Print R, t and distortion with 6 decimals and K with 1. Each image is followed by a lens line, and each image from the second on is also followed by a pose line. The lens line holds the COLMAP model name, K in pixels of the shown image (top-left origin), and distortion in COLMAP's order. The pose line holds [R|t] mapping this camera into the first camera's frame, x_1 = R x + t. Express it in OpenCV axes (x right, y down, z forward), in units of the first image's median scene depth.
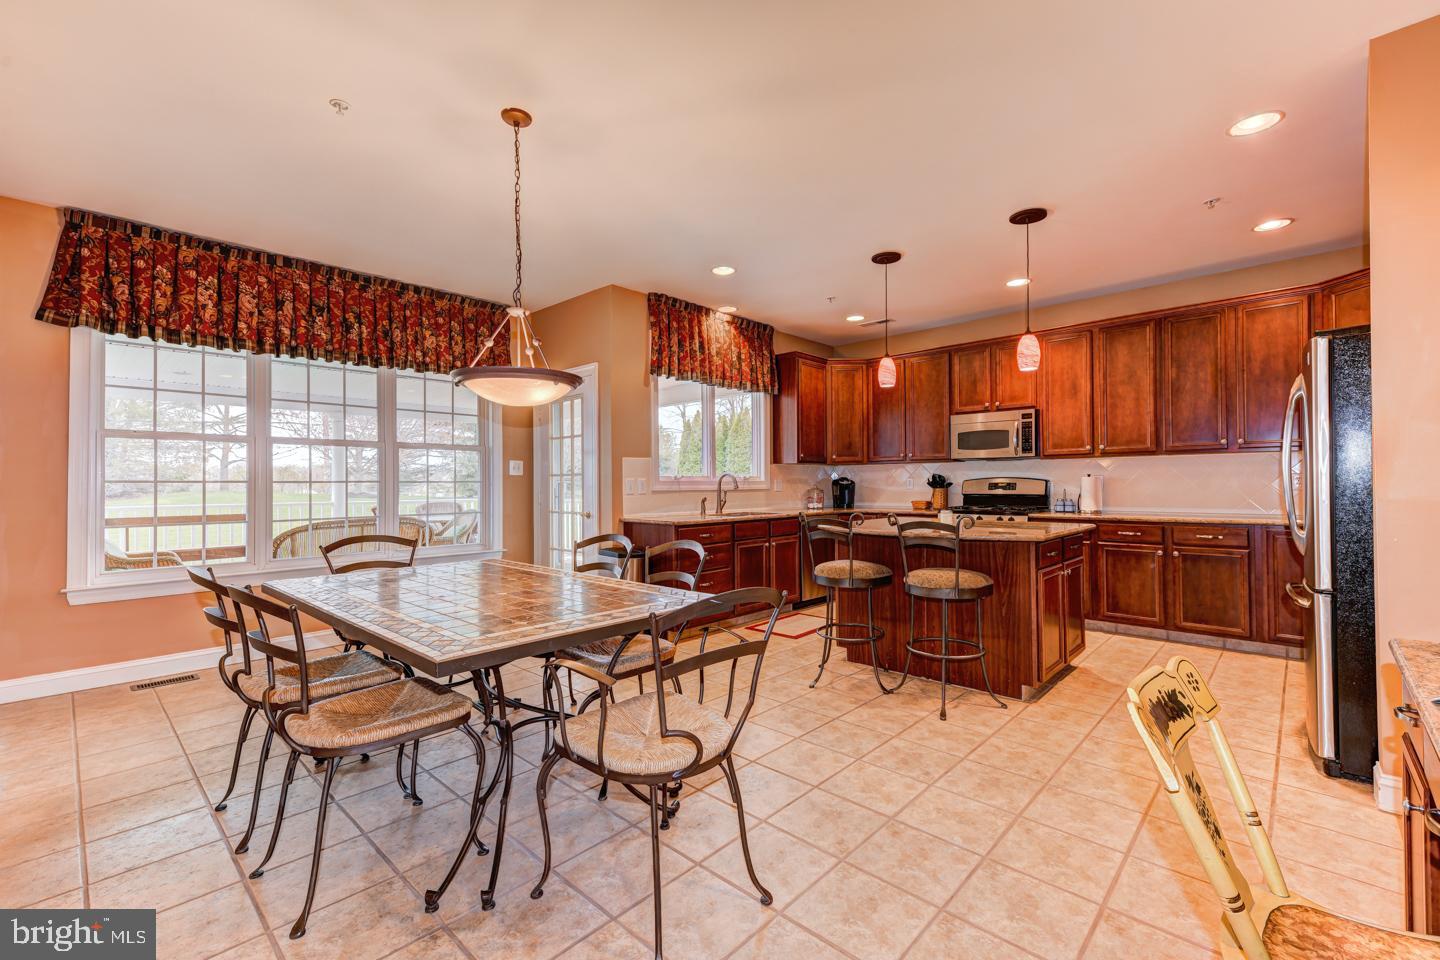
lens RADIAL K [[614.7, 0, 717.4], [0, 614.7, 478.5], [0, 0, 1]] dist [0.013313, -0.000194]
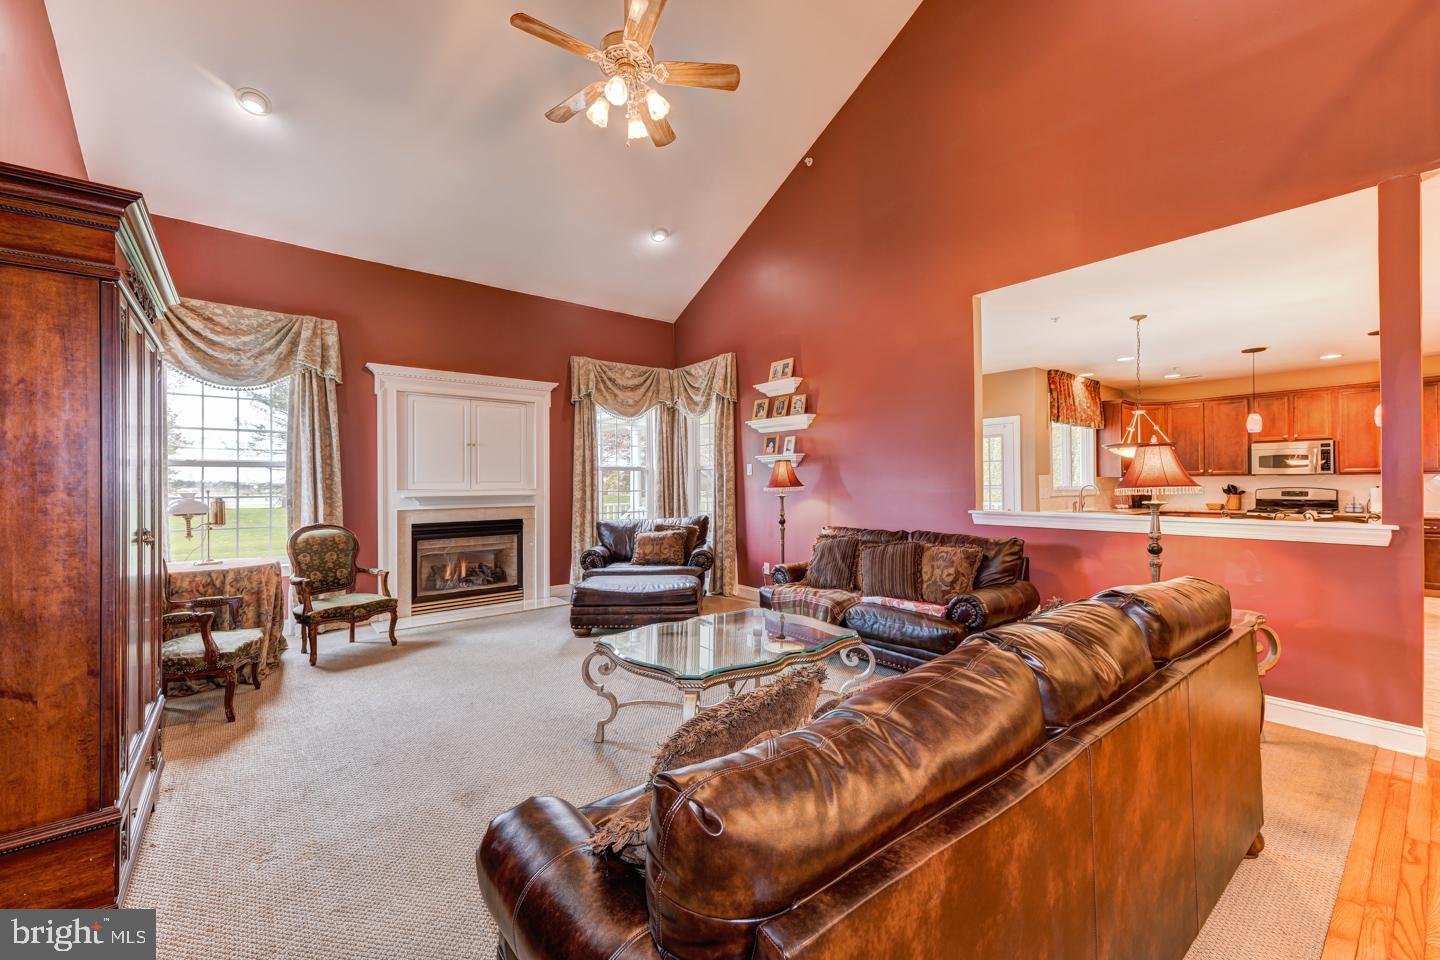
lens RADIAL K [[561.3, 0, 712.8], [0, 561.3, 483.6], [0, 0, 1]] dist [0.007481, -0.000823]
pose [[0.987477, 0.003120, -0.157733, -0.733758], [-0.002480, 0.999988, 0.004252, -0.014720], [0.157744, -0.003808, 0.987473, -0.550626]]
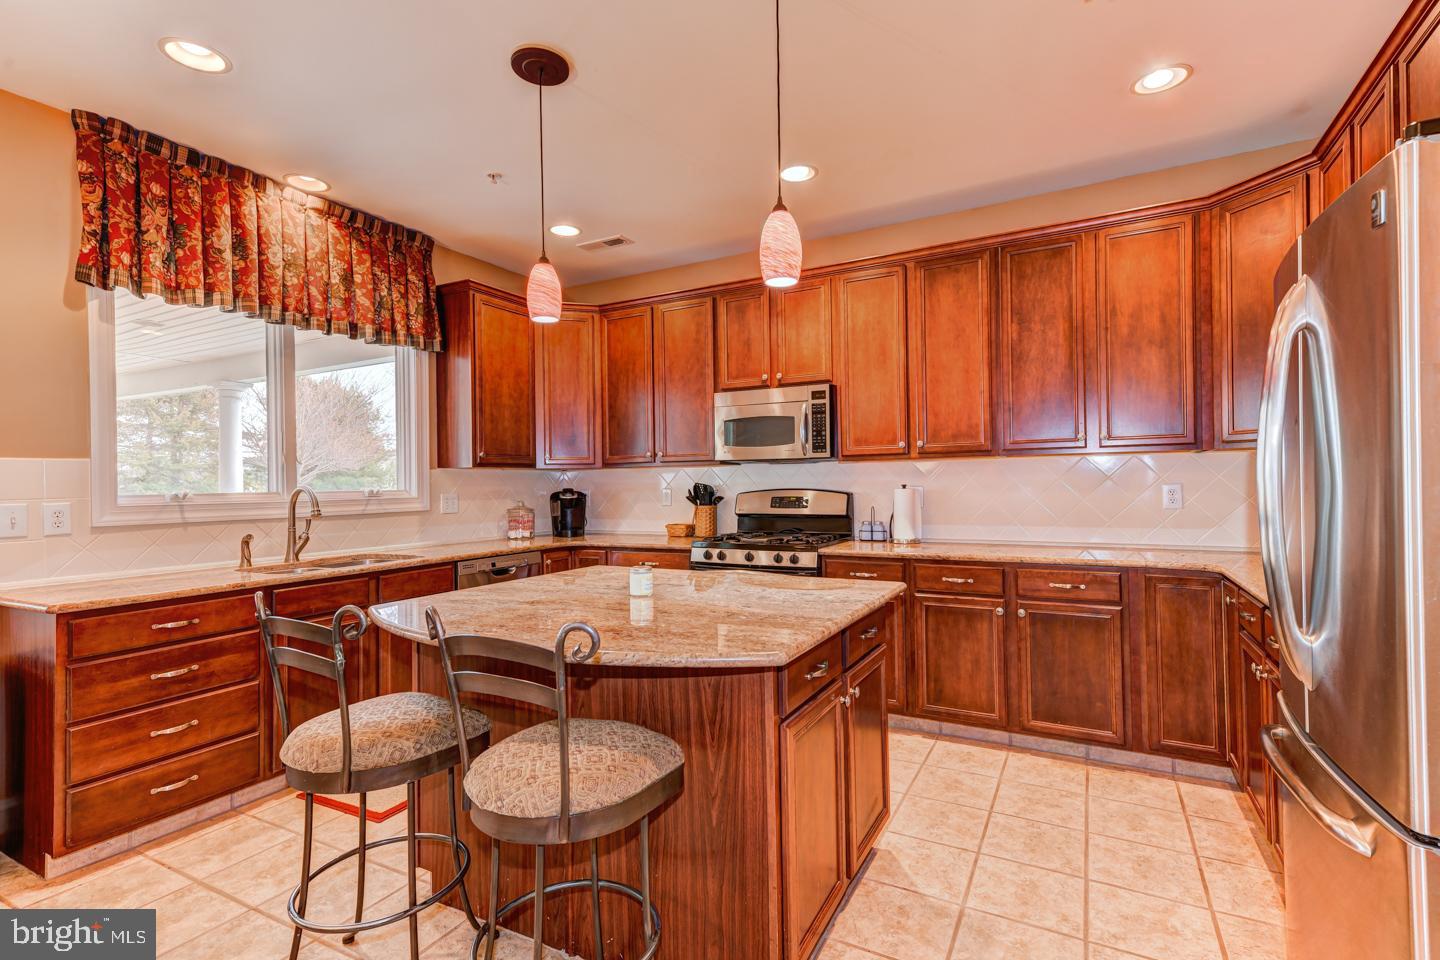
lens RADIAL K [[677.5, 0, 726.9], [0, 677.5, 478.9], [0, 0, 1]] dist [0.006342, 0.002217]
pose [[0.964531, -0.006118, 0.263900, 0.233328], [0.005578, 0.999981, 0.002793, -0.016638], [-0.263912, -0.001222, 0.964546, 0.358216]]
